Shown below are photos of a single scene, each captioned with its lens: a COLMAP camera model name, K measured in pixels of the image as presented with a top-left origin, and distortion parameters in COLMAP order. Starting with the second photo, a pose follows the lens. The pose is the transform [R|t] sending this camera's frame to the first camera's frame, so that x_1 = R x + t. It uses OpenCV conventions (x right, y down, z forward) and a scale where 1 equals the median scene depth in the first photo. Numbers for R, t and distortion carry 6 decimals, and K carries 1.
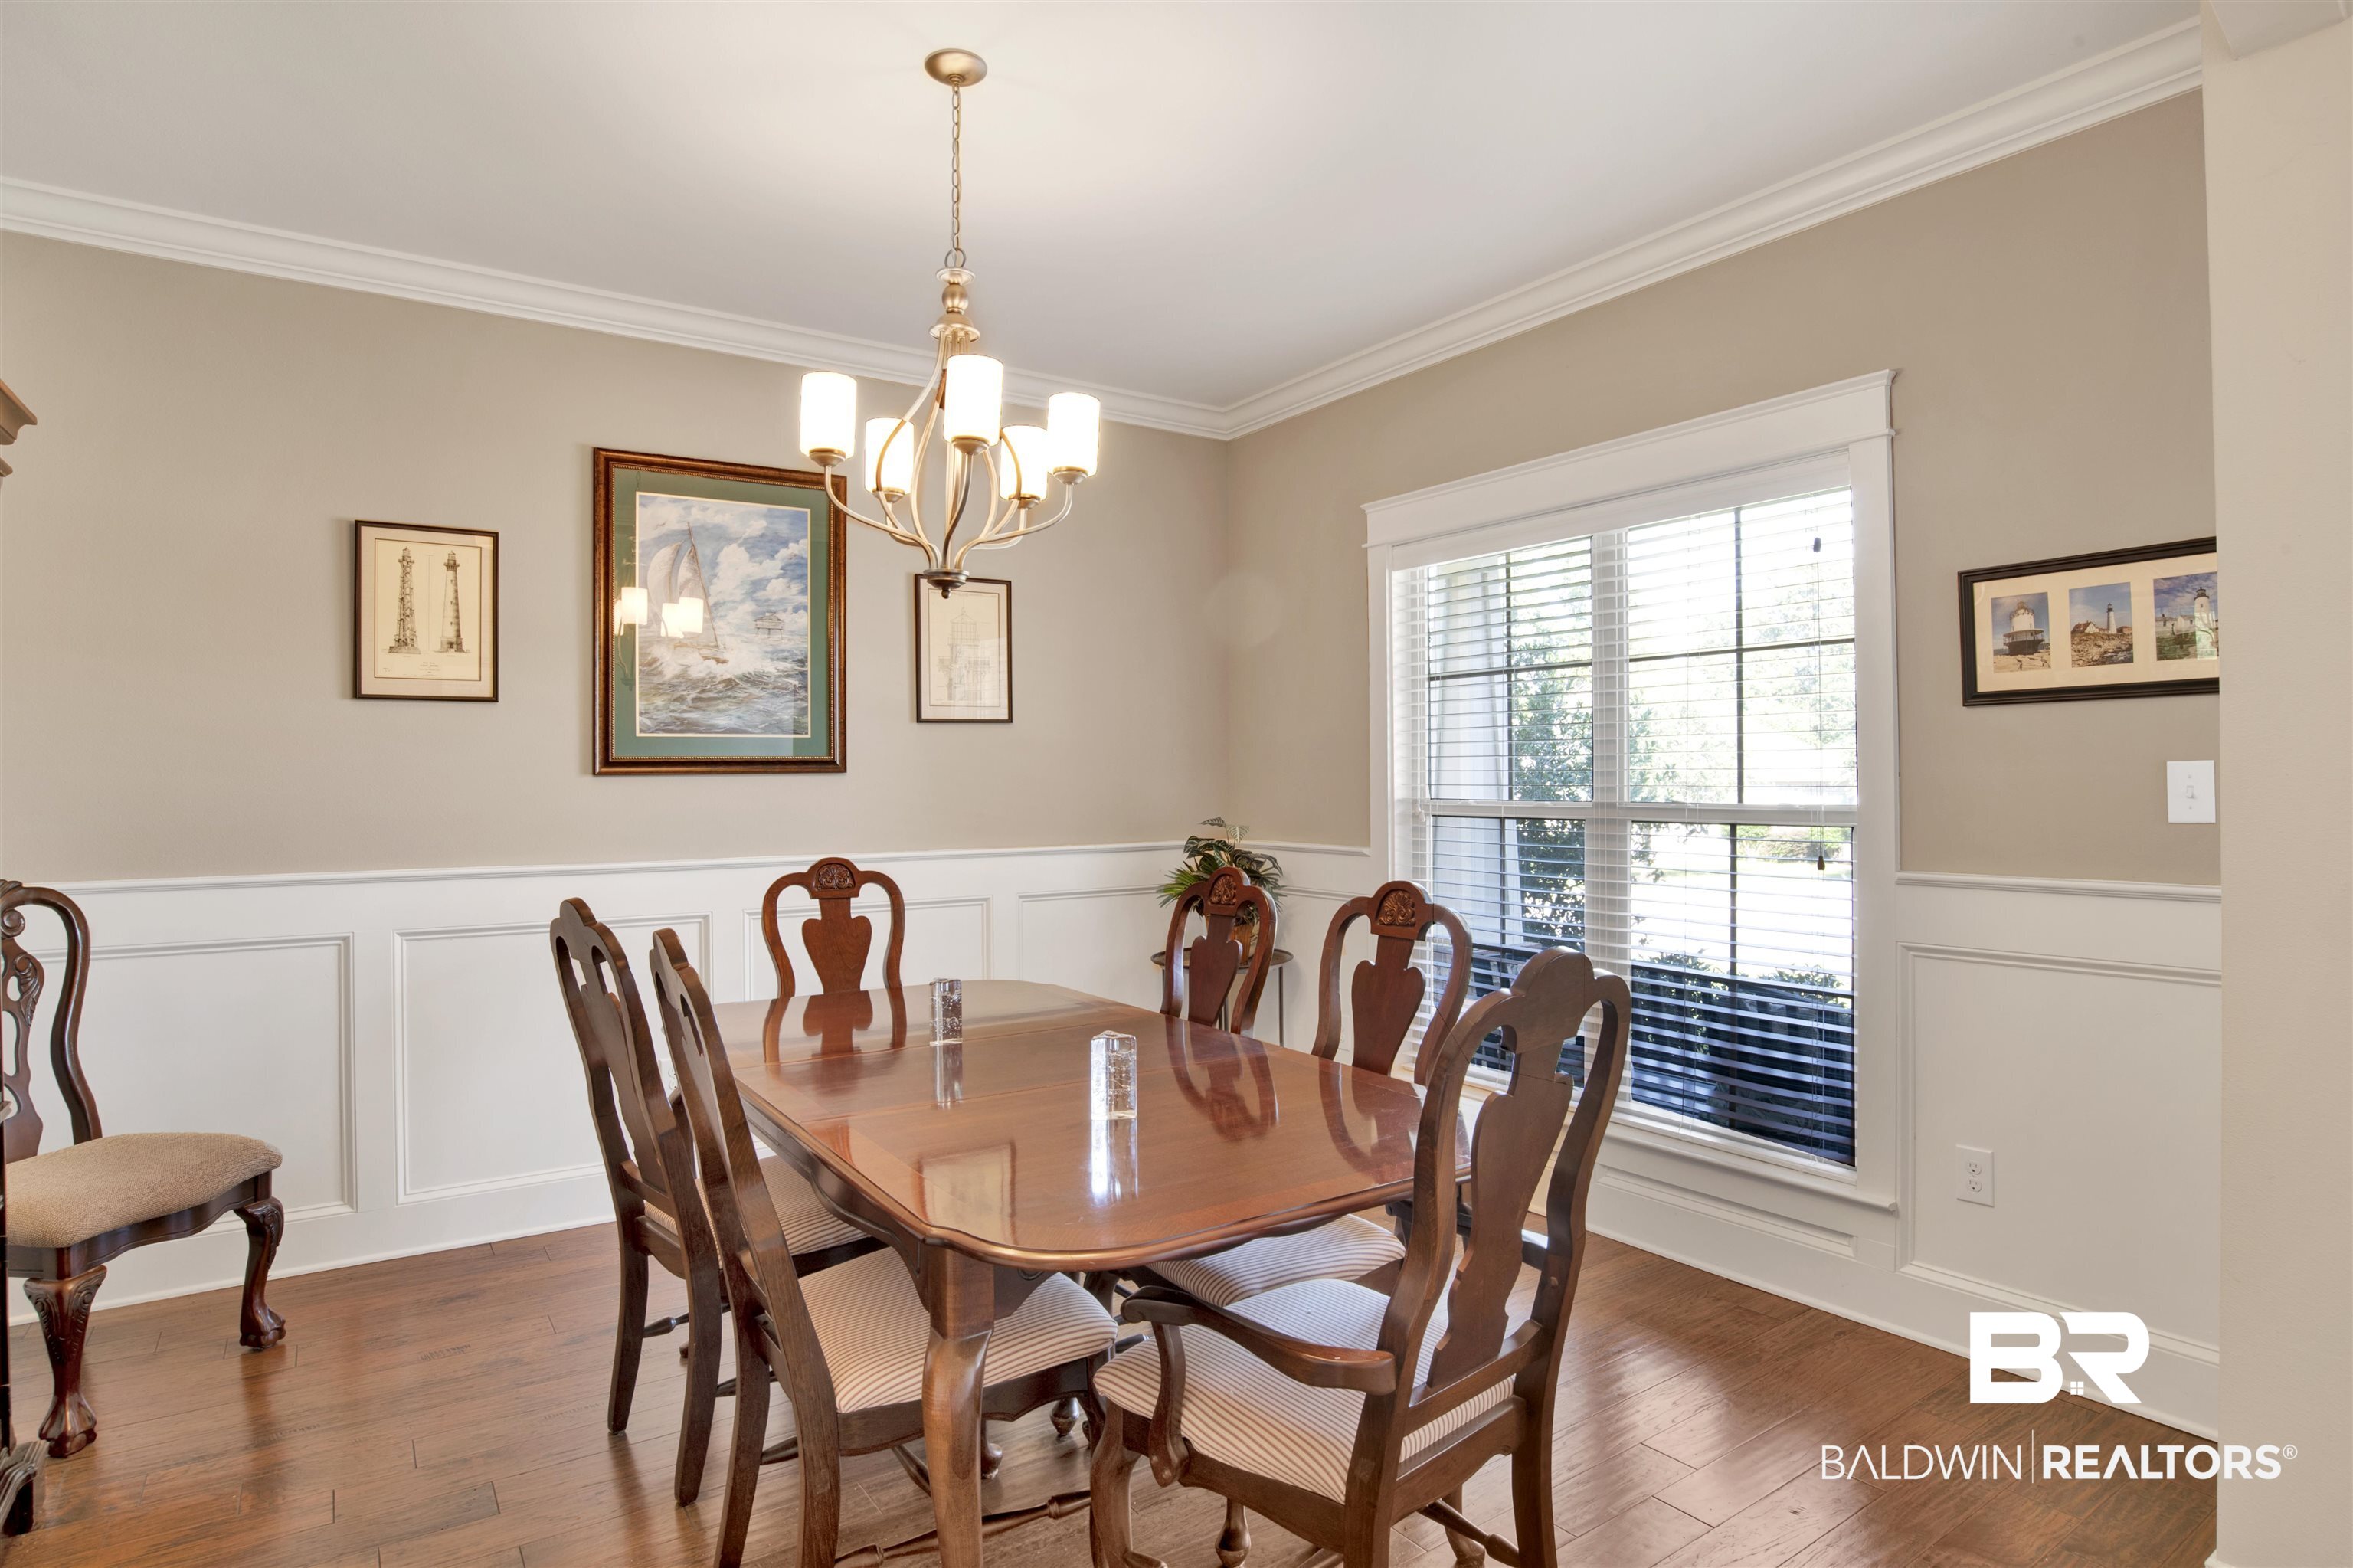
lens RADIAL K [[1255.9, 0, 1176.5], [0, 1255.9, 784.0], [0, 0, 1]] dist [-0.072992, 0.027622]
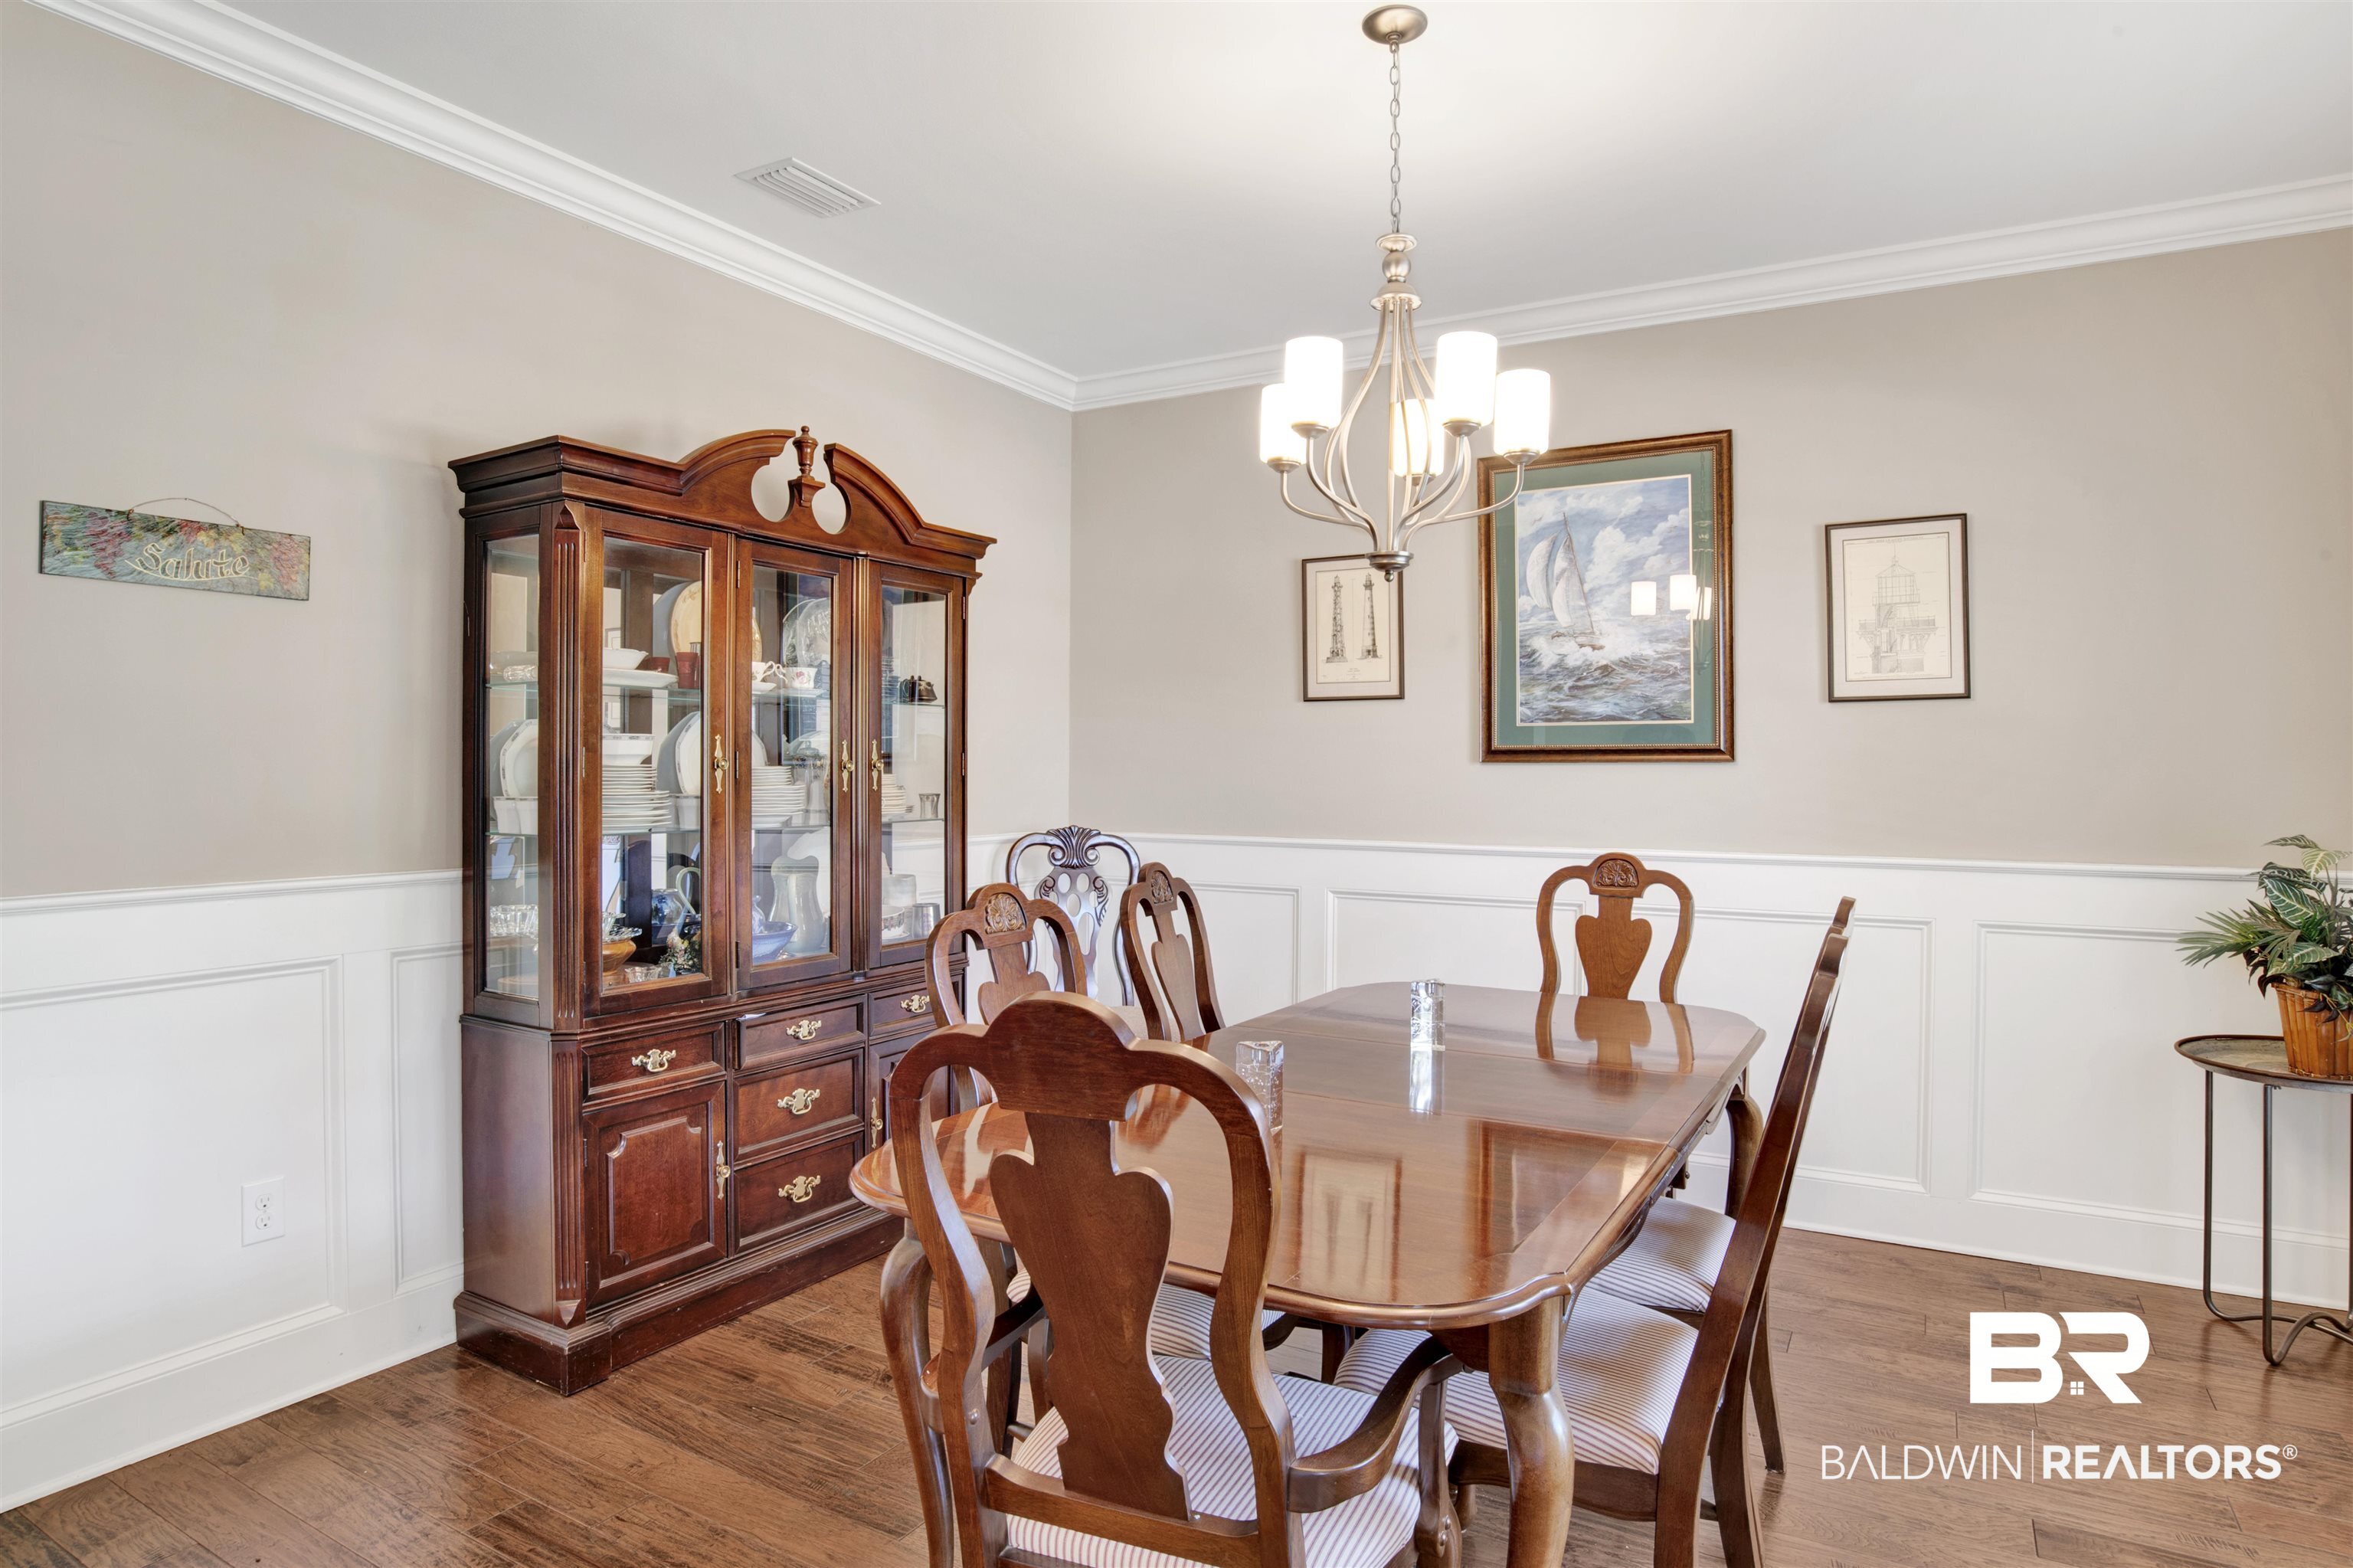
lens RADIAL K [[1255.9, 0, 1176.5], [0, 1255.9, 784.0], [0, 0, 1]] dist [-0.072992, 0.027622]
pose [[0.451844, 0.019957, -0.891874, 0.370873], [-0.008216, 0.999800, 0.018210, -0.006202], [0.892059, -0.000900, 0.451918, 0.262045]]
